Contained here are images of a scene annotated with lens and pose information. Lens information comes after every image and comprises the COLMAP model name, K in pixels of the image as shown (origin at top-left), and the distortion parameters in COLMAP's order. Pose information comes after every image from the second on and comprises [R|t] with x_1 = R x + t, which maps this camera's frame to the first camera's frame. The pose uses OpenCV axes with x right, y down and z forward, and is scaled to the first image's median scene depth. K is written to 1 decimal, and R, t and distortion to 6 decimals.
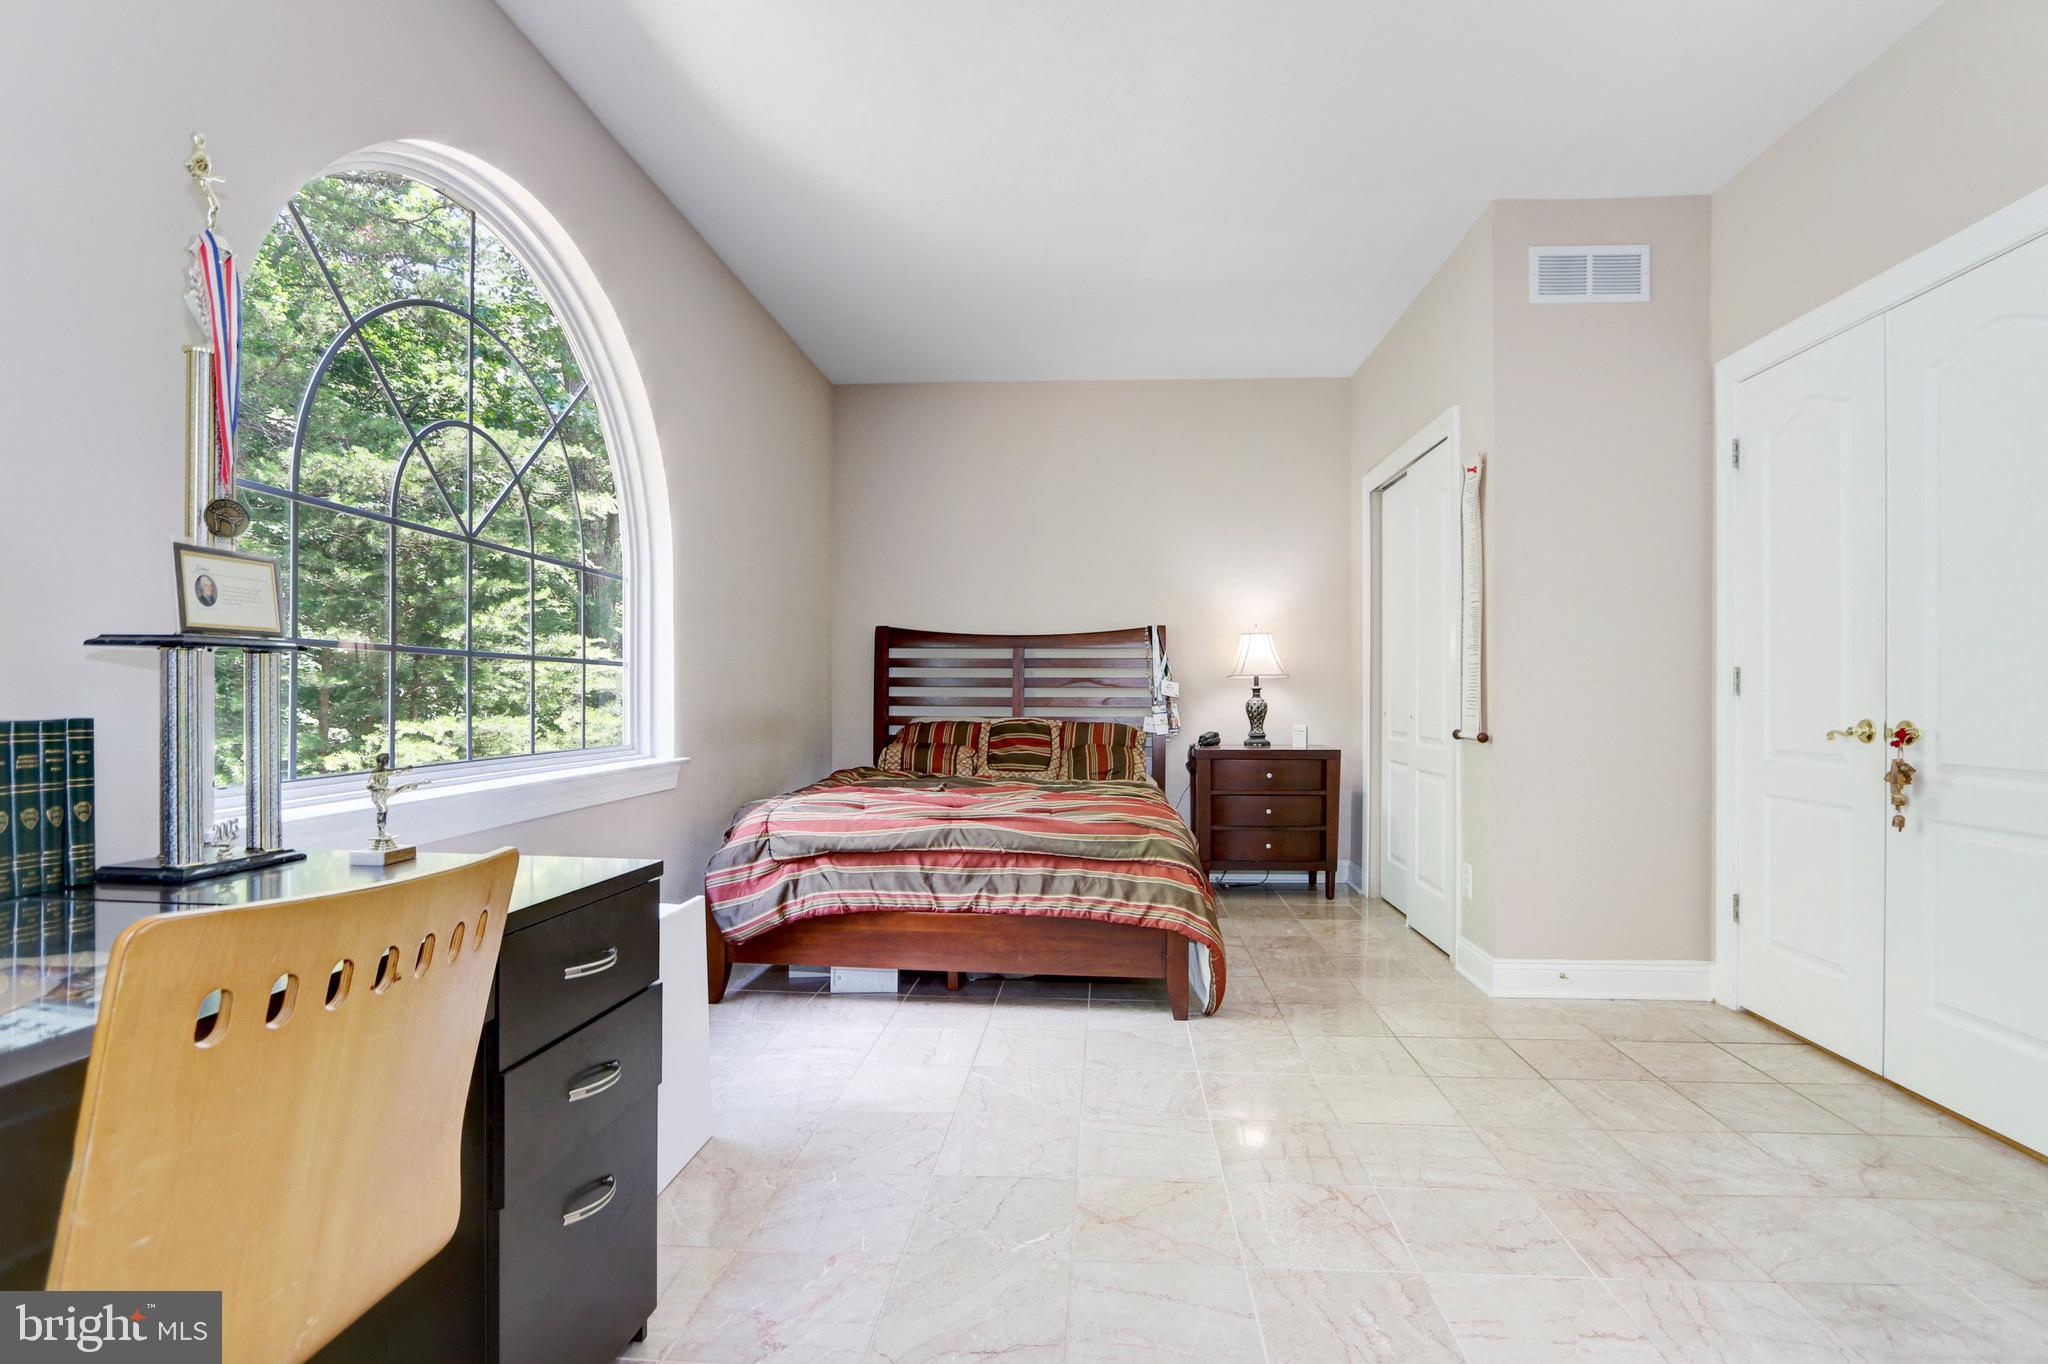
lens RADIAL K [[973.6, 0, 1070.1], [0, 973.6, 702.5], [0, 0, 1]] dist [-0.016478, -0.000668]
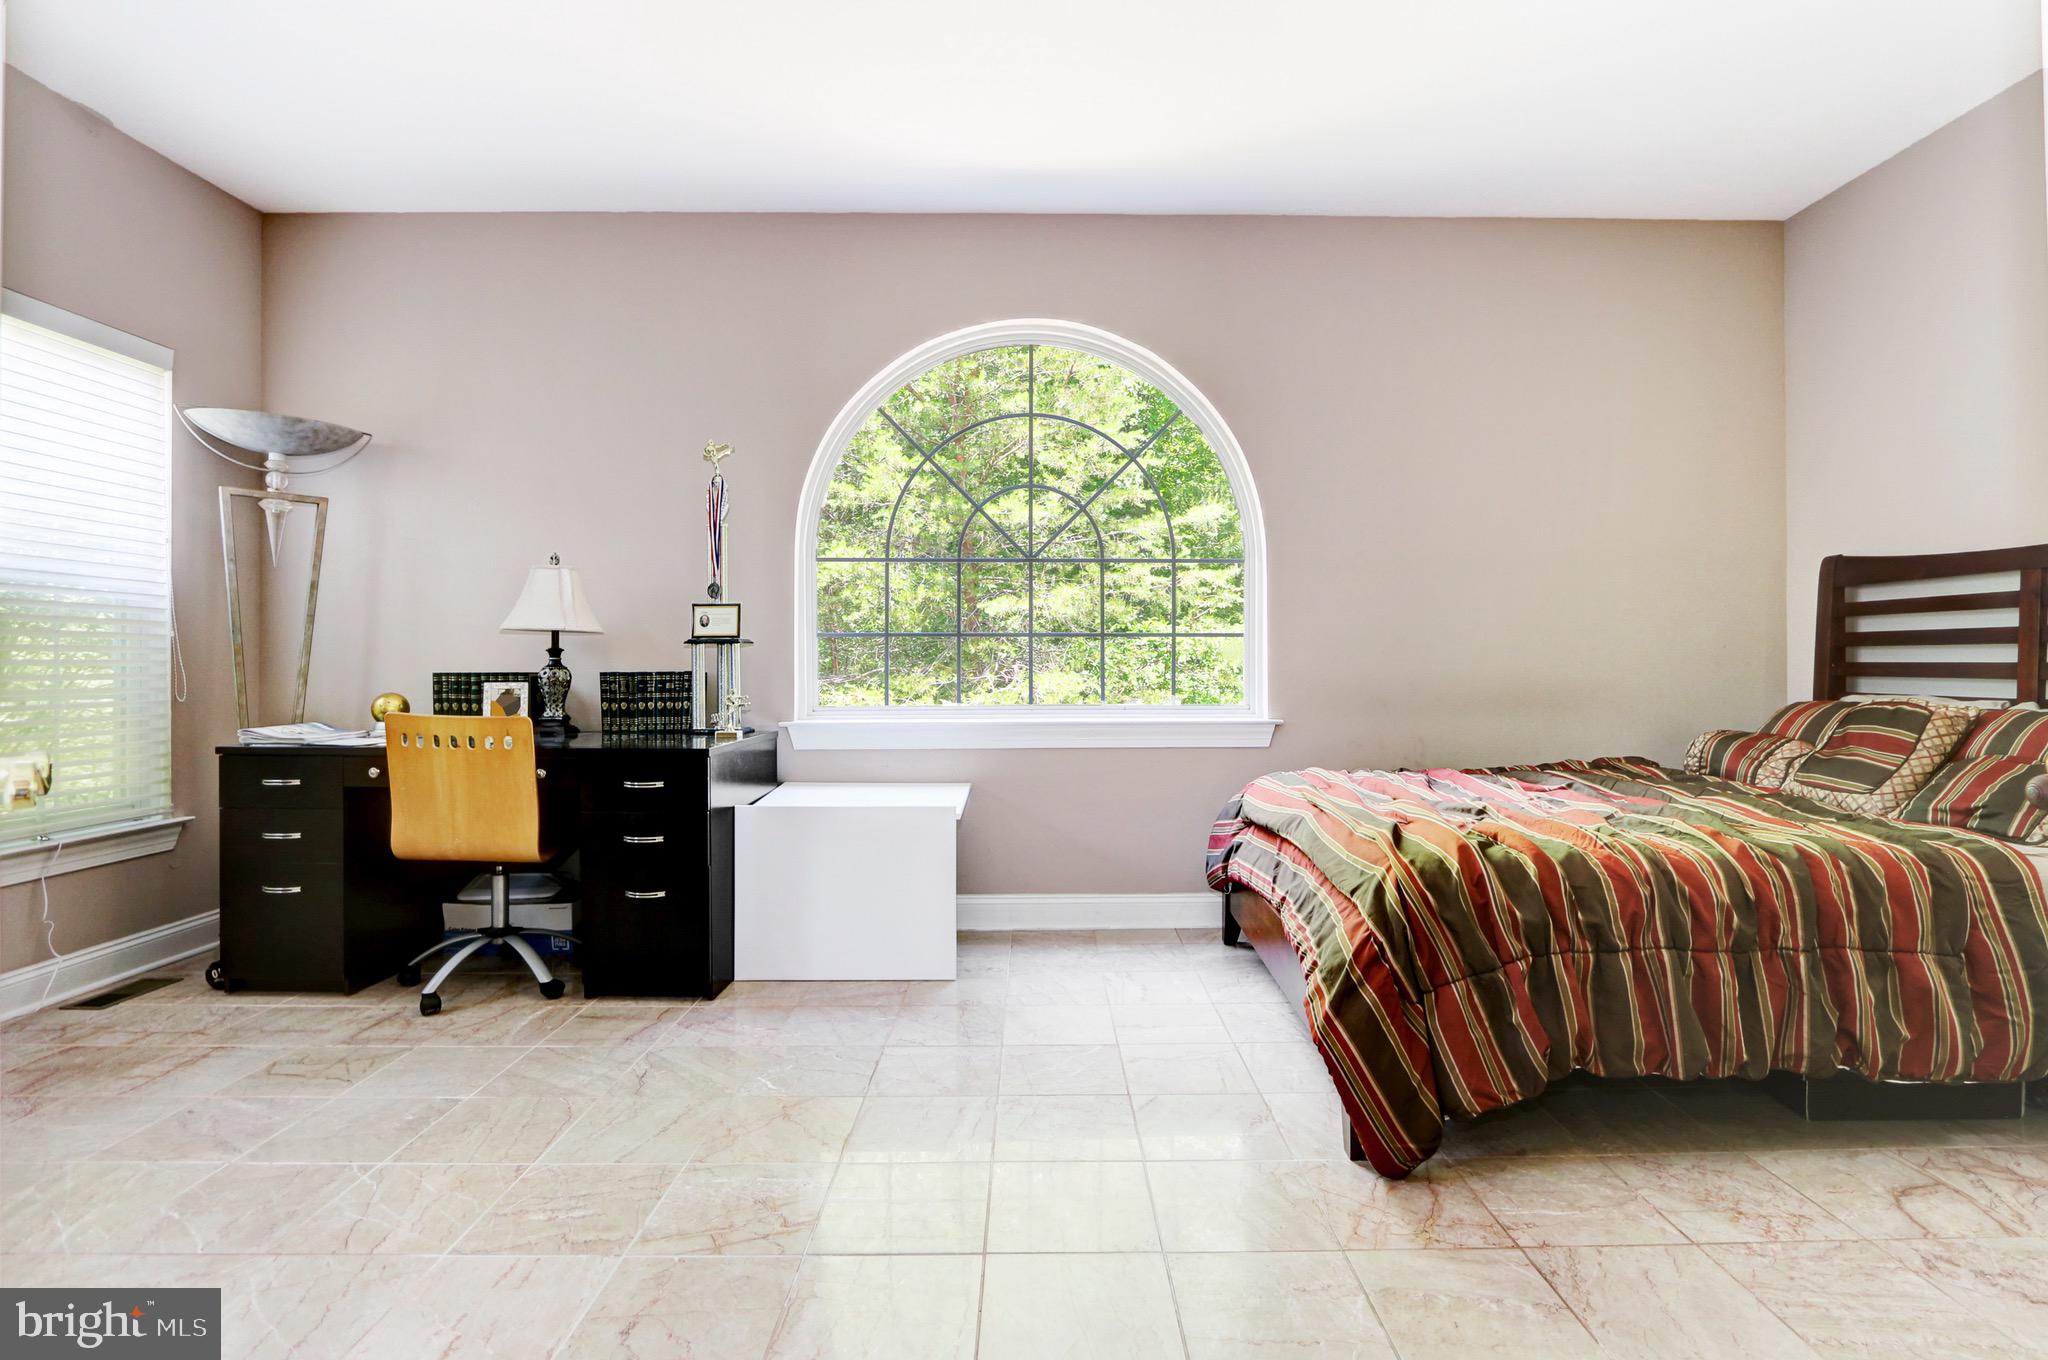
lens RADIAL K [[973.6, 0, 1030.5], [0, 973.6, 670.0], [0, 0, 1]] dist [-0.016478, -0.000668]
pose [[0.064829, 0.001769, -0.997895, 1.088721], [-0.005246, 0.999985, 0.001432, 0.002458], [0.997883, 0.005142, 0.064837, 1.083196]]
